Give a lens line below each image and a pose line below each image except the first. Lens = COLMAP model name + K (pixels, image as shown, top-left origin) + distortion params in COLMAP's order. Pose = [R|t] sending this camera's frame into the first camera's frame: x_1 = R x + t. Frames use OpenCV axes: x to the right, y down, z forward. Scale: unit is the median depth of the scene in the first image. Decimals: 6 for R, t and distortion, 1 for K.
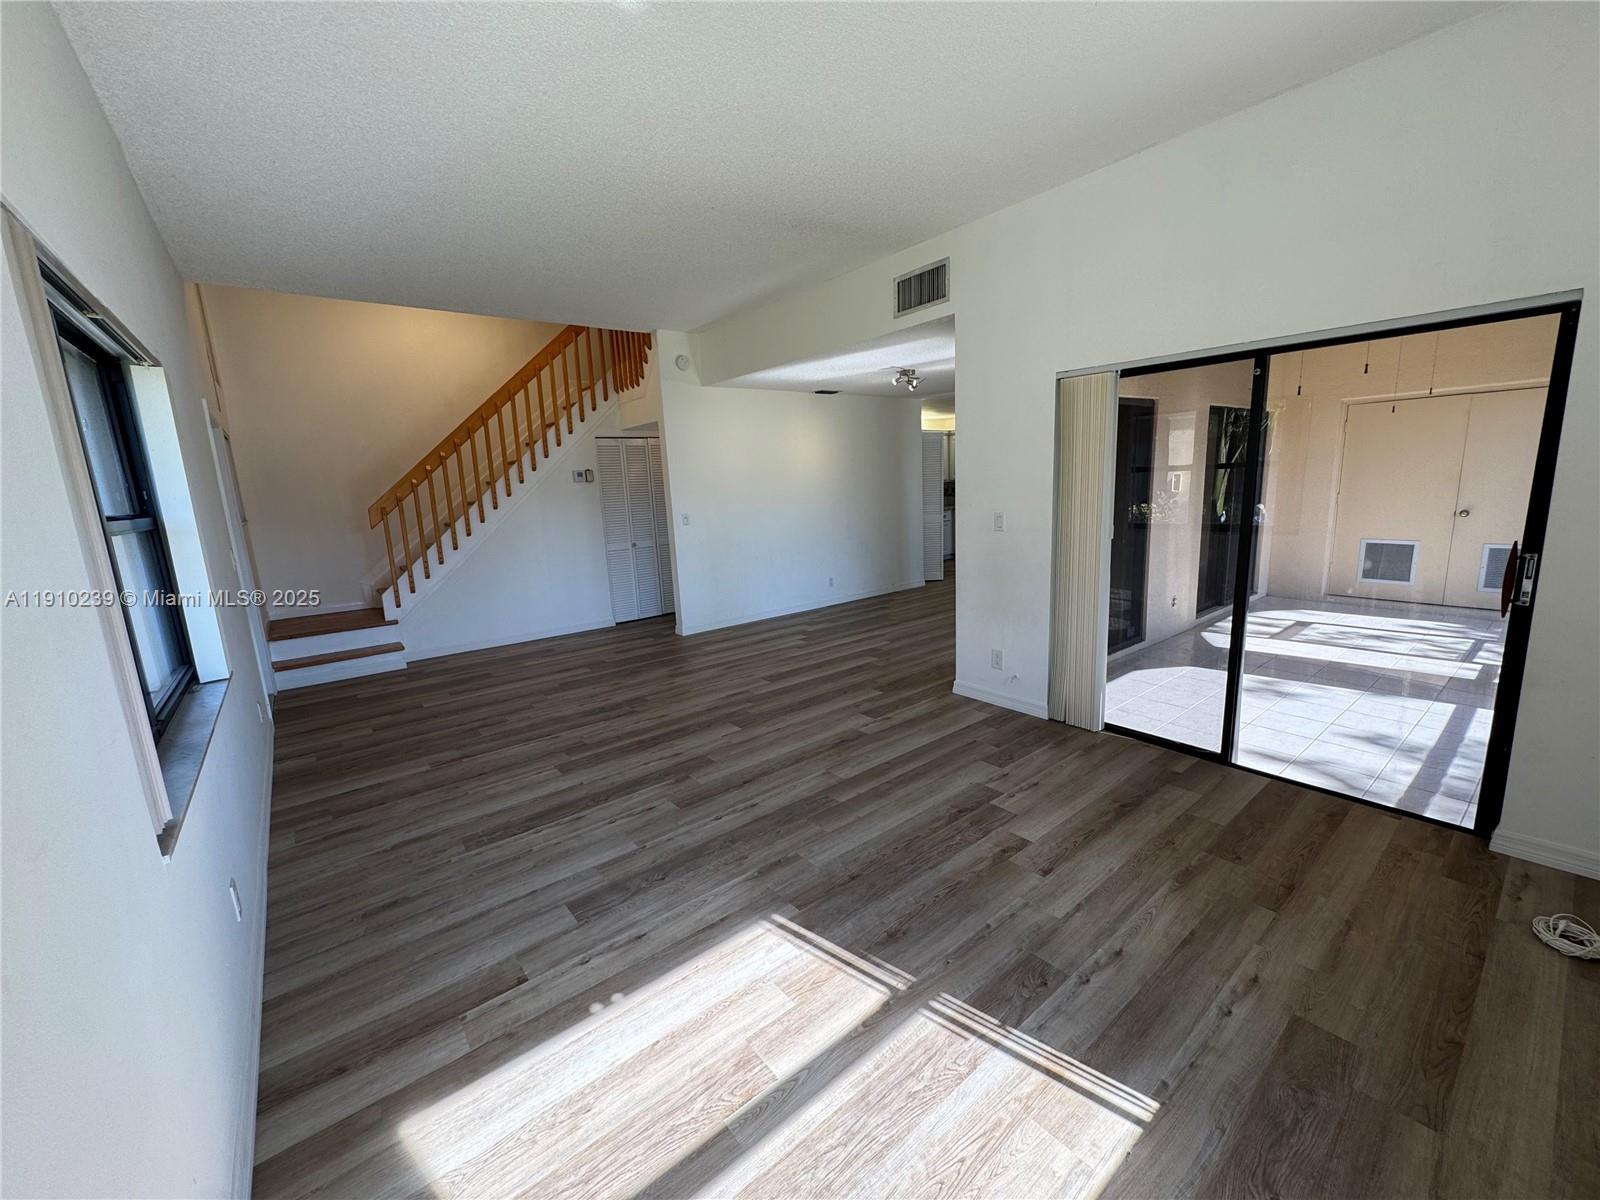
lens RADIAL K [[637.5, 0, 800.0], [0, 637.5, 600.0], [0, 0, 1]] dist [-0.003401, -0.000034]
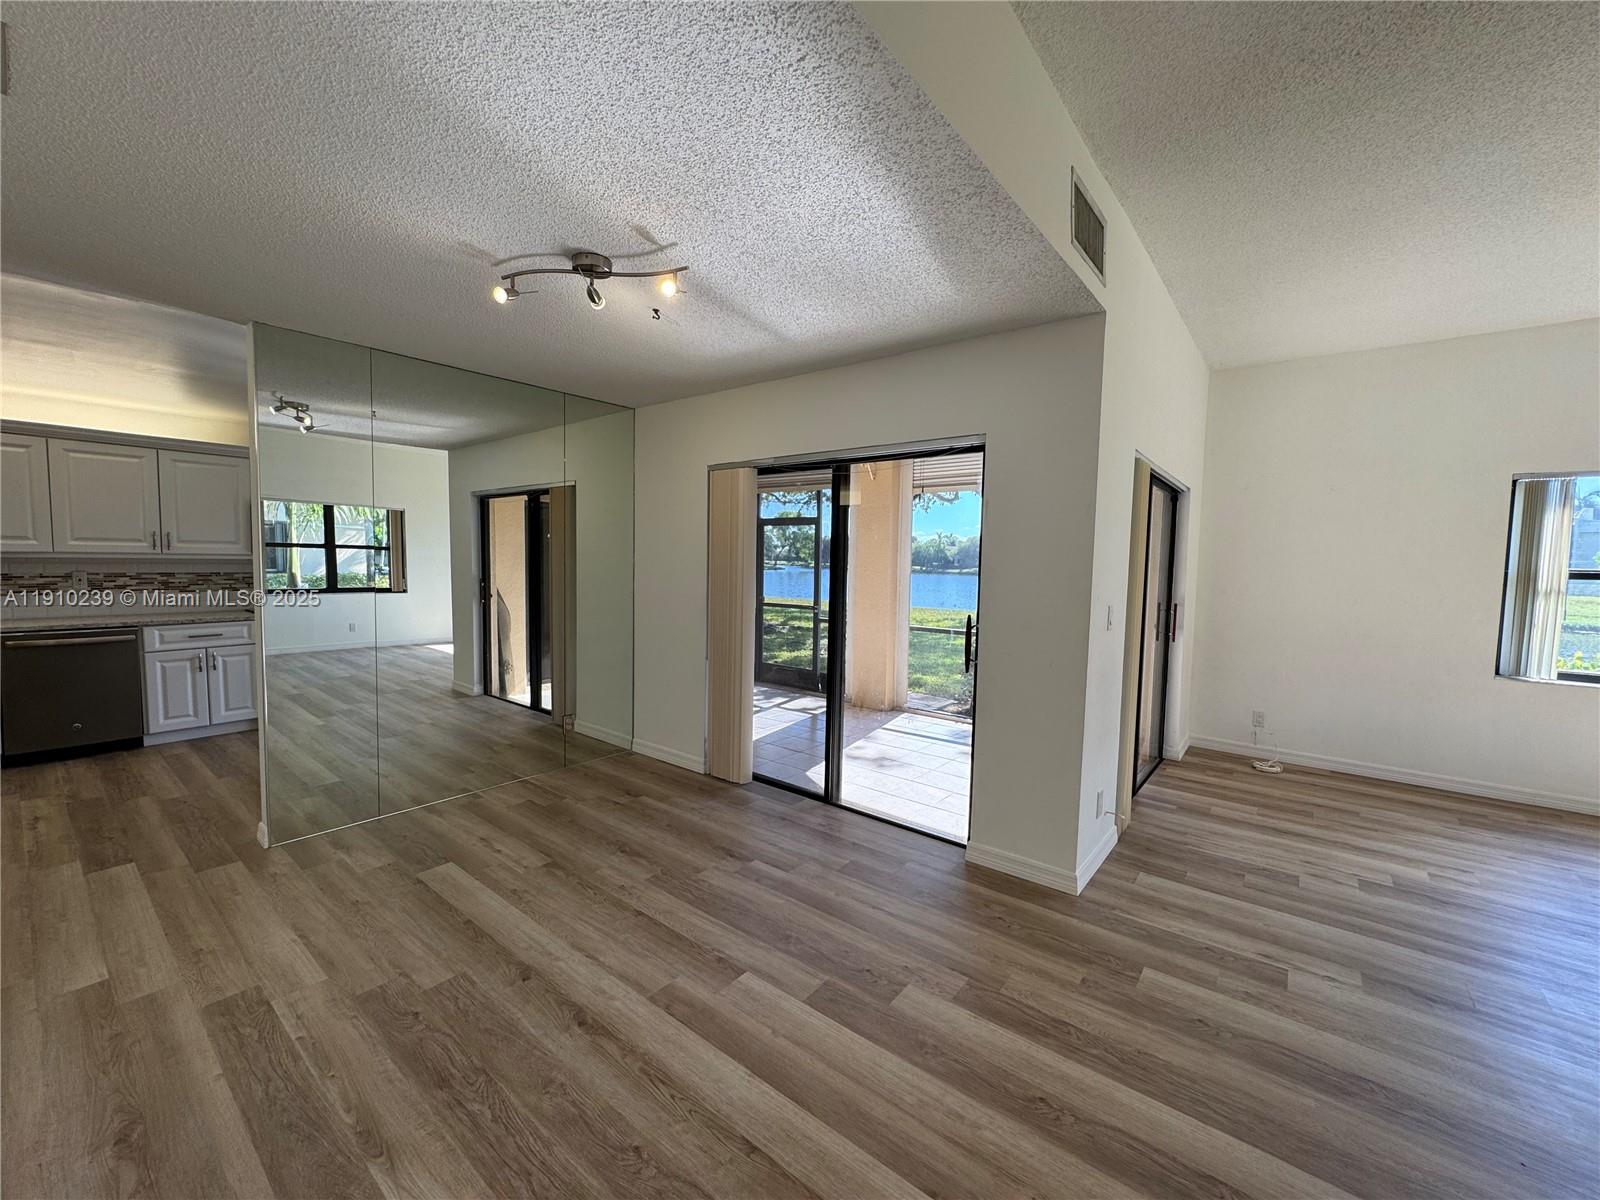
lens RADIAL K [[637.5, 0, 800.0], [0, 637.5, 600.0], [0, 0, 1]] dist [-0.003401, -0.000034]
pose [[-0.214763, -0.023591, 0.976381, -0.326103], [0.172768, 0.983025, 0.061754, -0.242307], [-0.961264, 0.181950, -0.207042, 1.443419]]
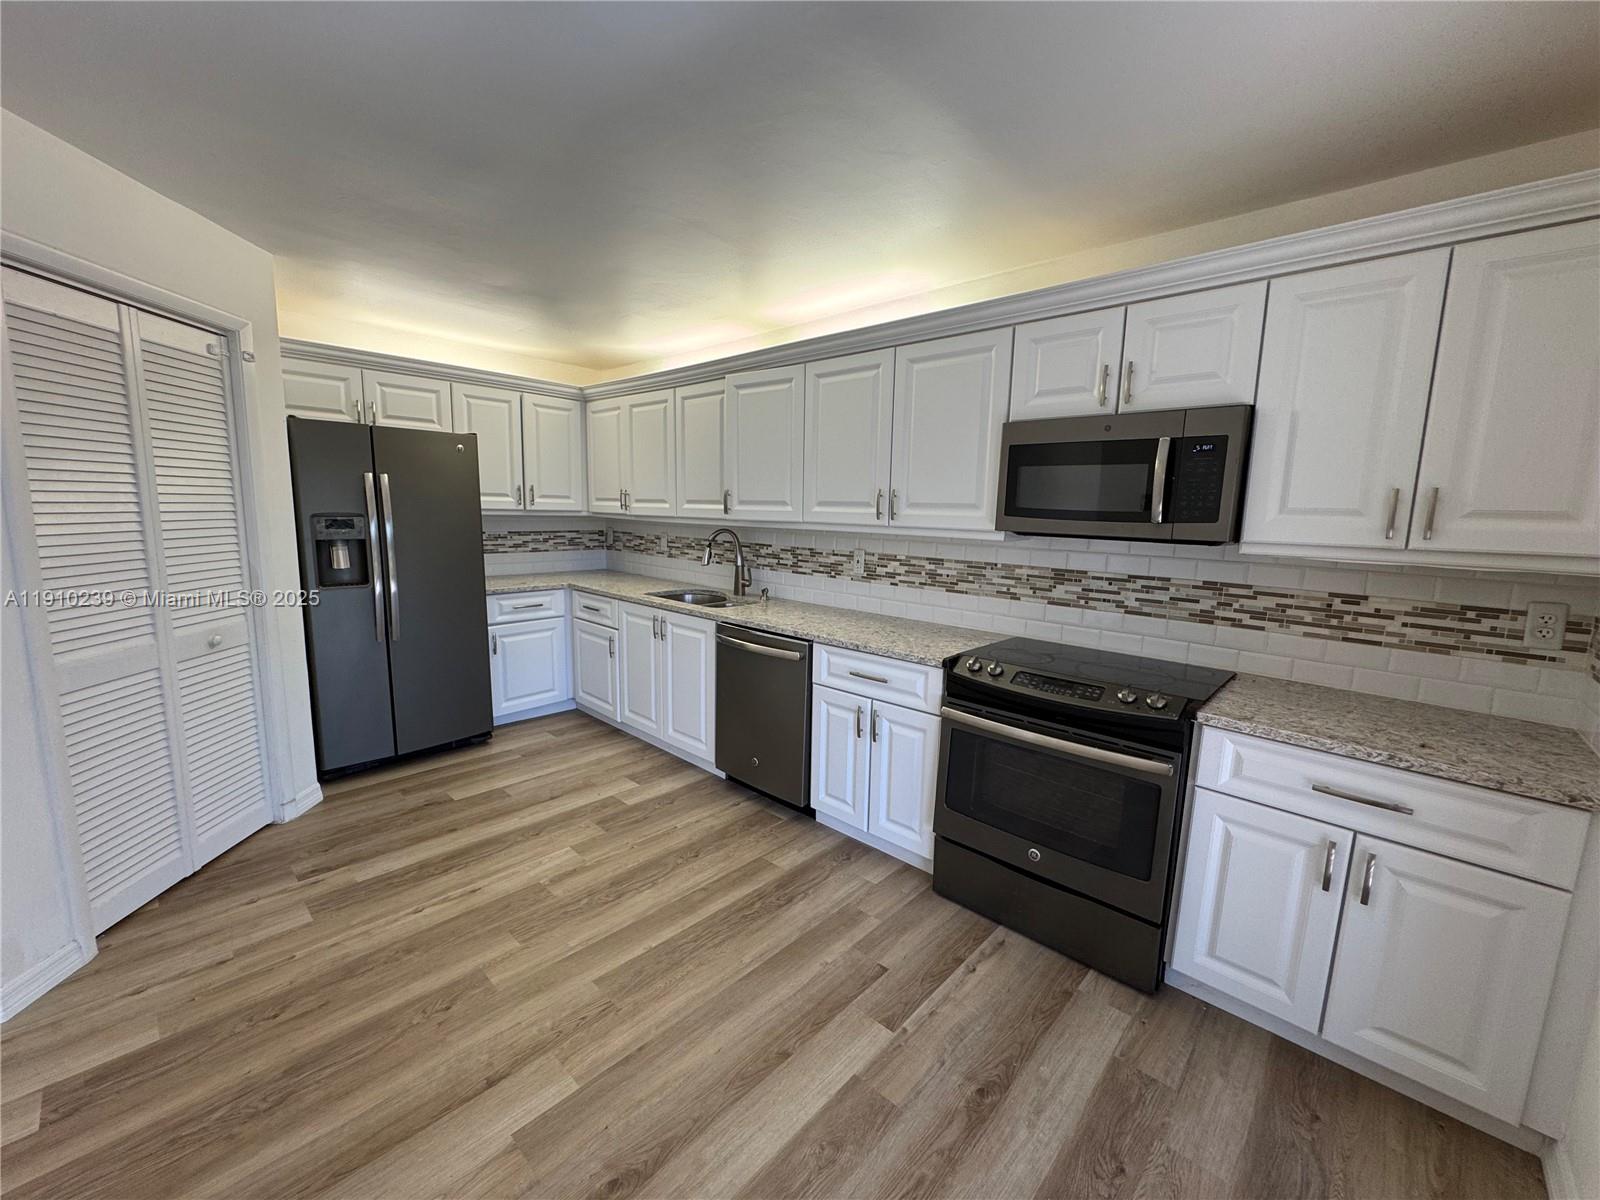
lens RADIAL K [[637.5, 0, 800.0], [0, 637.5, 600.0], [0, 0, 1]] dist [-0.003401, -0.000034]
pose [[0.987926, 0.049668, 0.146749, 0.877818], [-0.042803, 0.997853, -0.049580, -0.336643], [-0.148896, 0.042700, 0.987930, 1.637220]]
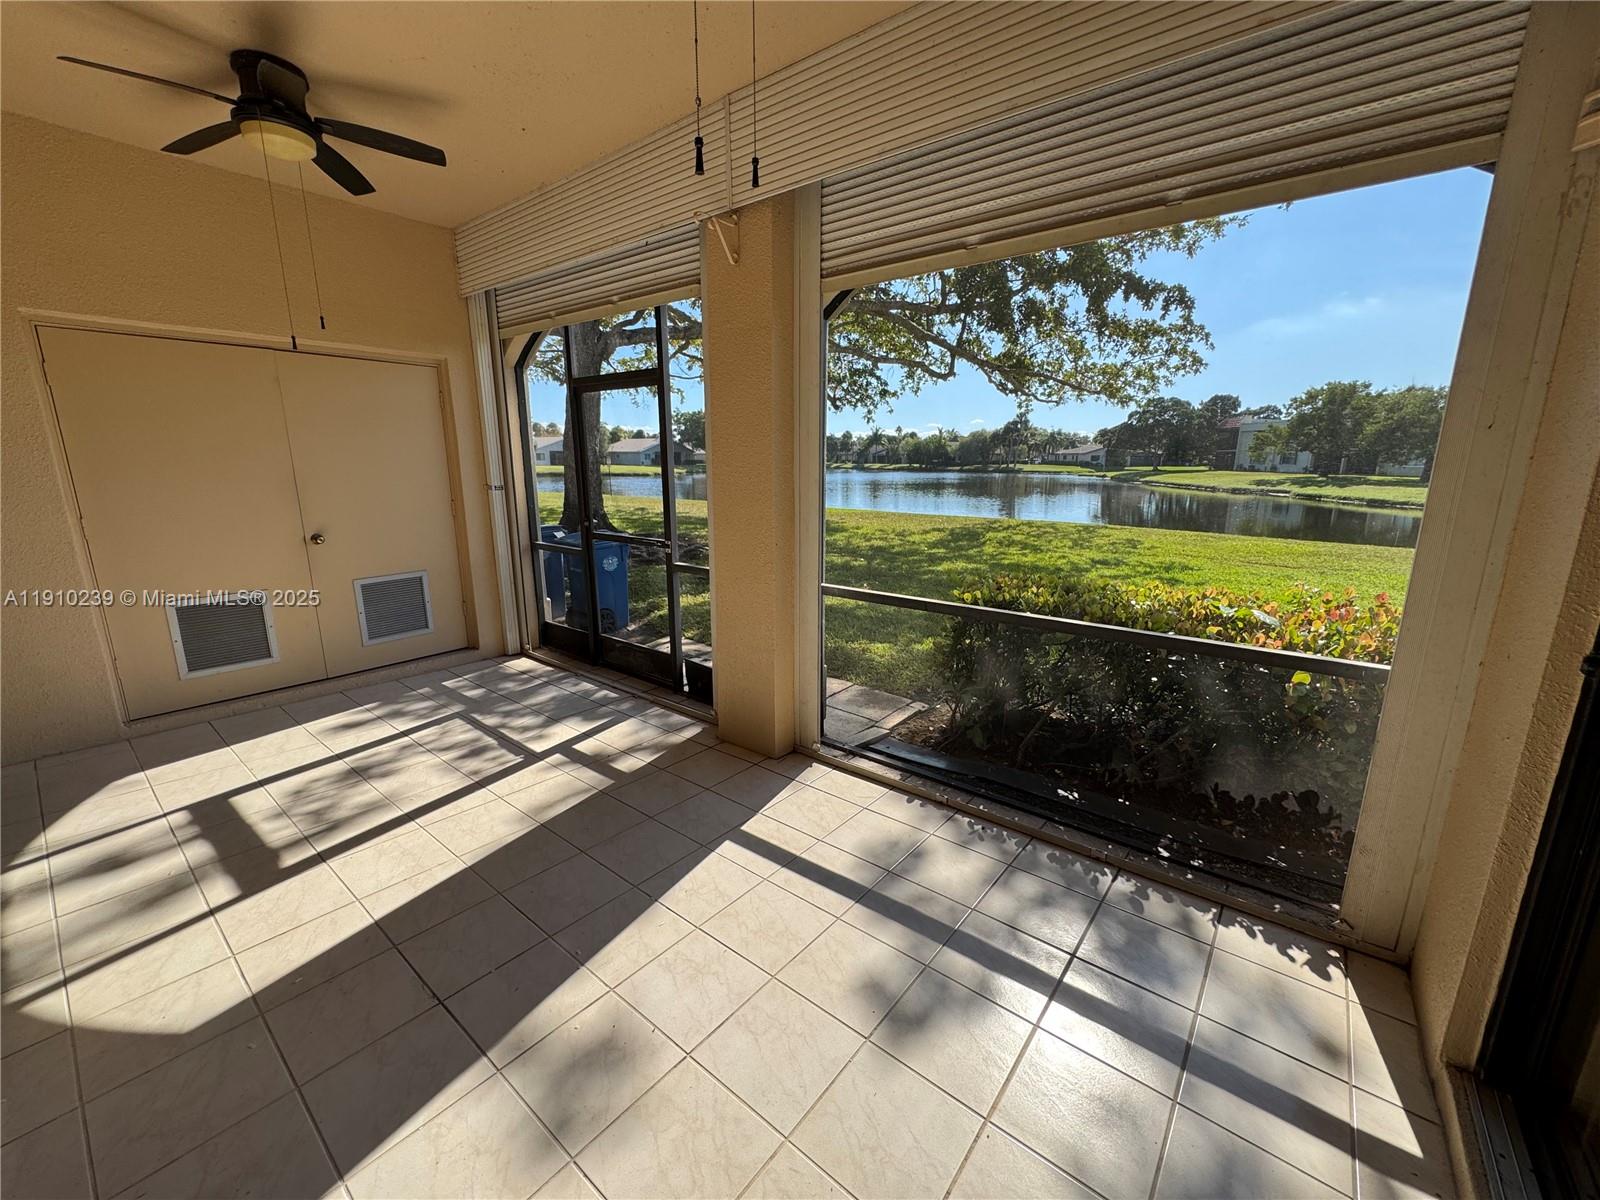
lens RADIAL K [[637.5, 0, 800.0], [0, 637.5, 600.0], [0, 0, 1]] dist [-0.003401, -0.000034]
pose [[-0.215511, -0.169180, 0.961735, 0.469952], [0.191261, 0.958489, 0.211467, -0.182632], [-0.957588, 0.229515, -0.174207, 1.001746]]
